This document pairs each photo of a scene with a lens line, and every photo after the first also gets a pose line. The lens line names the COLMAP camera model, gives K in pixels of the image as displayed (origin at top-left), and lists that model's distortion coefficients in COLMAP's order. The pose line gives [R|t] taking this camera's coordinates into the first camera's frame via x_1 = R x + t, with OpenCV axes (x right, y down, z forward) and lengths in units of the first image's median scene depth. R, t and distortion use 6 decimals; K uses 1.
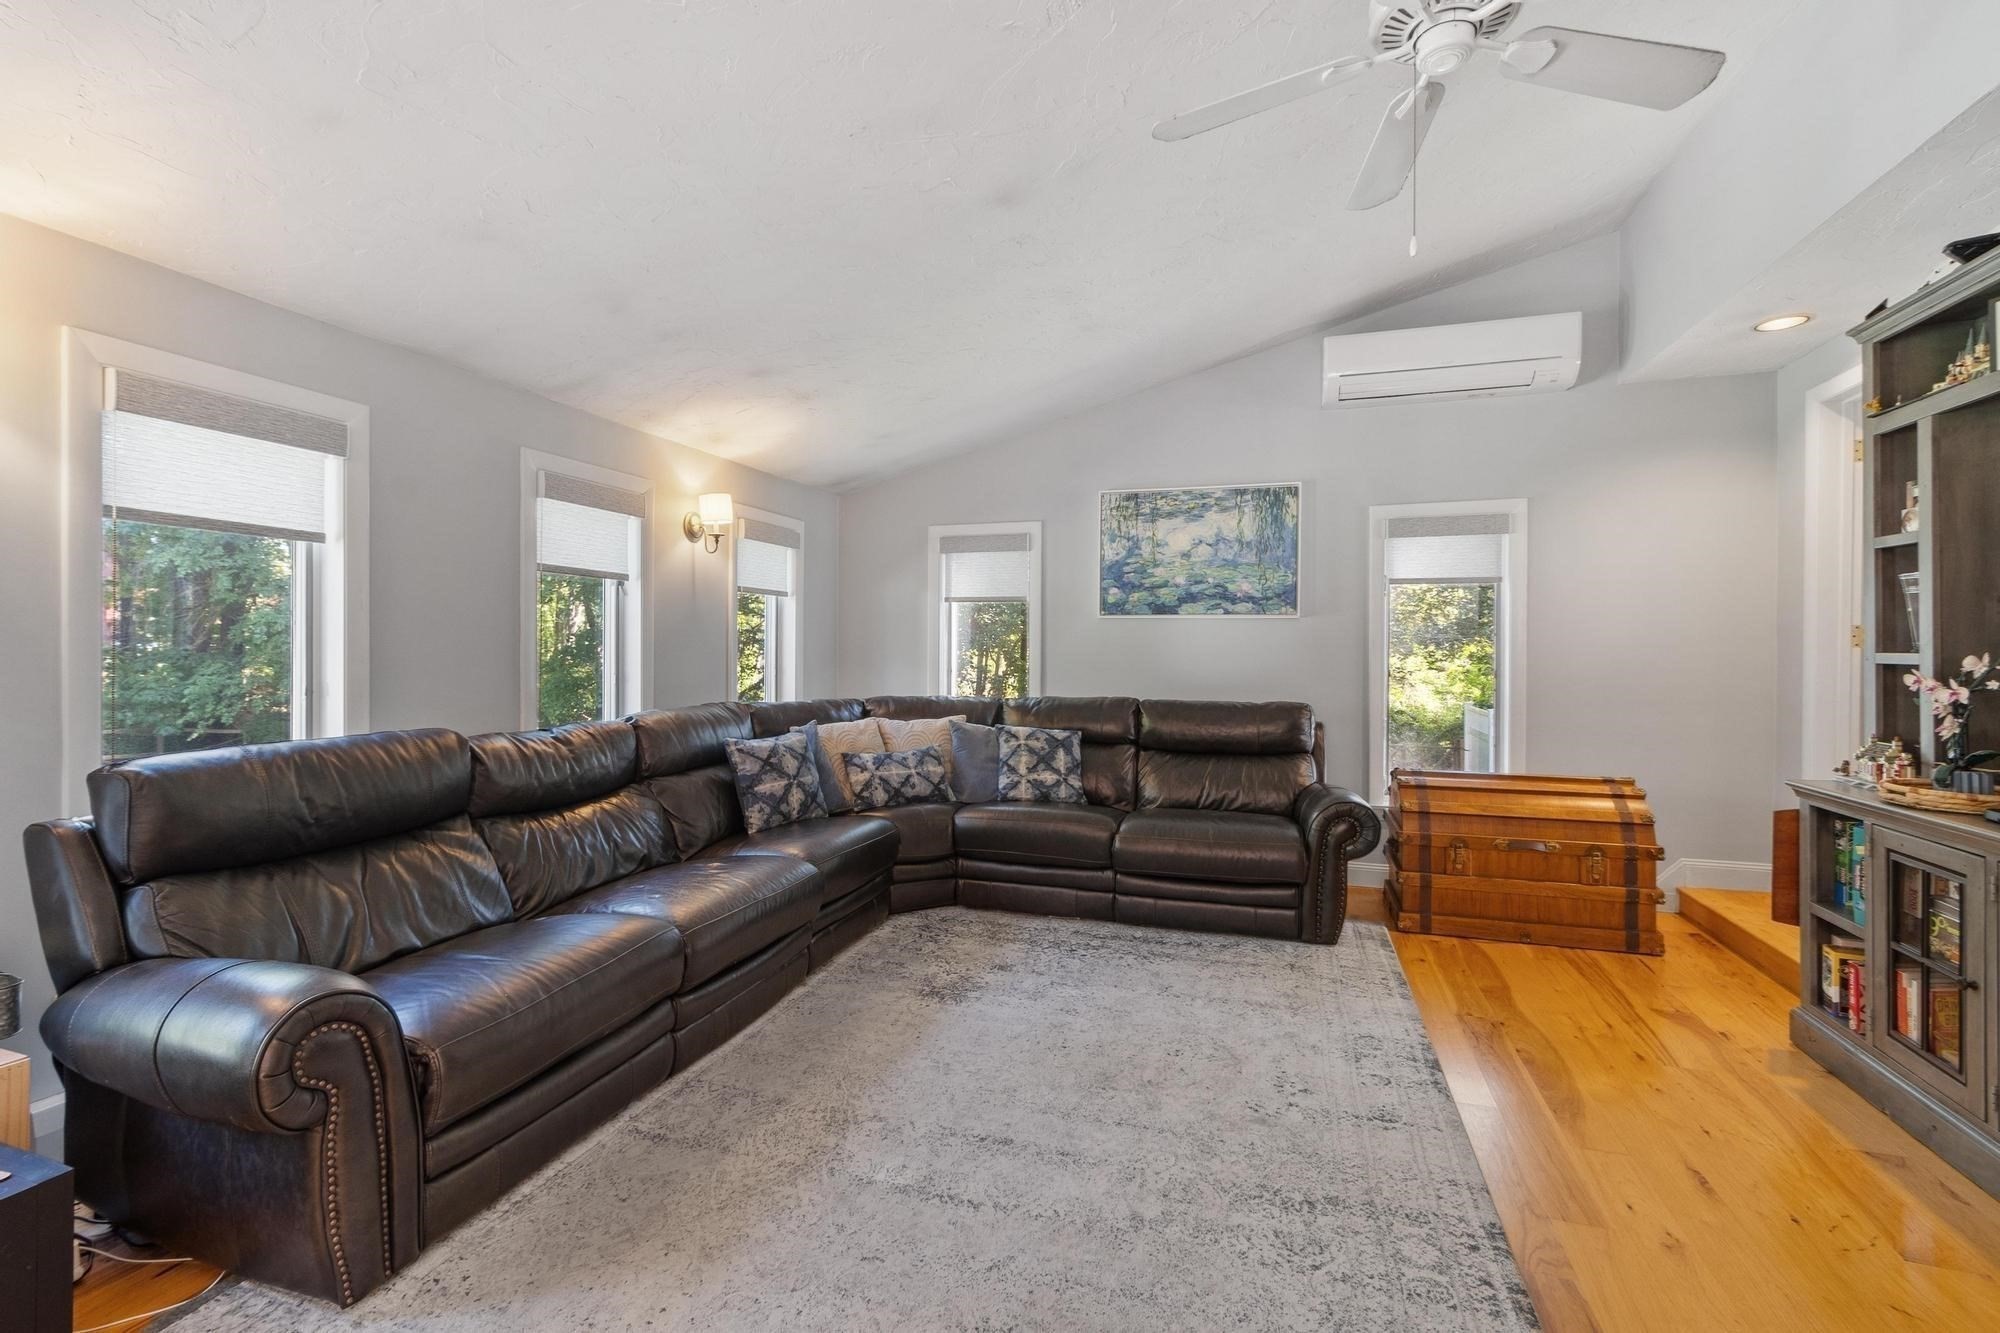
lens RADIAL K [[873.7, 0, 992.5], [0, 873.7, 656.7], [0, 0, 1]] dist [-0.001941, -0.000373]
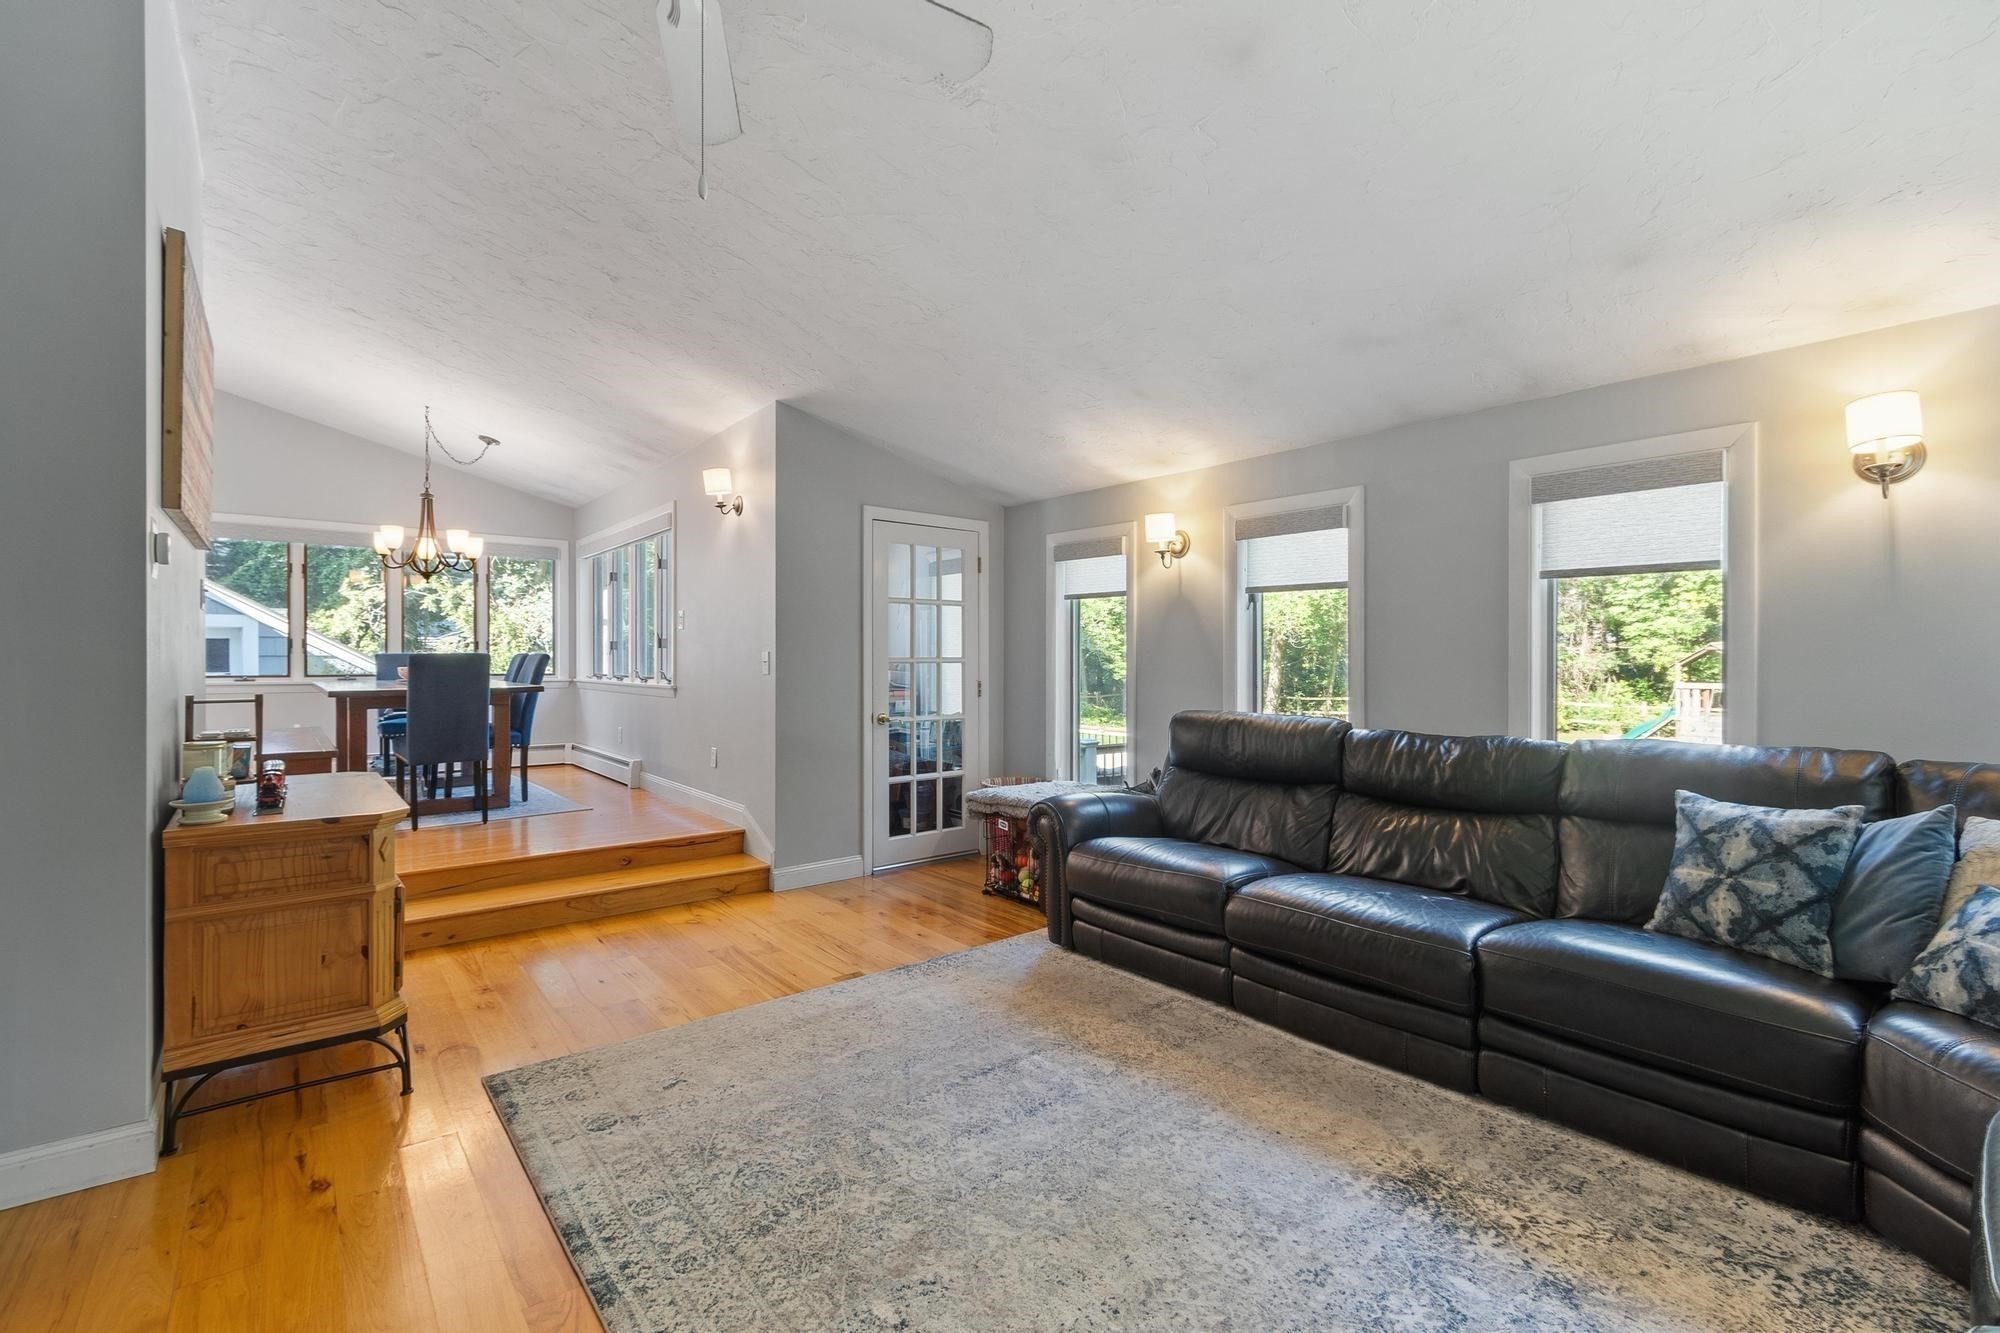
lens RADIAL K [[873.7, 0, 990.8], [0, 873.7, 660.6], [0, 0, 1]] dist [-0.001941, -0.000373]
pose [[-0.539176, -0.002263, -0.842190, 0.709631], [-0.011730, 0.999920, 0.004822, -0.006874], [0.842111, 0.012479, -0.539159, 1.144408]]
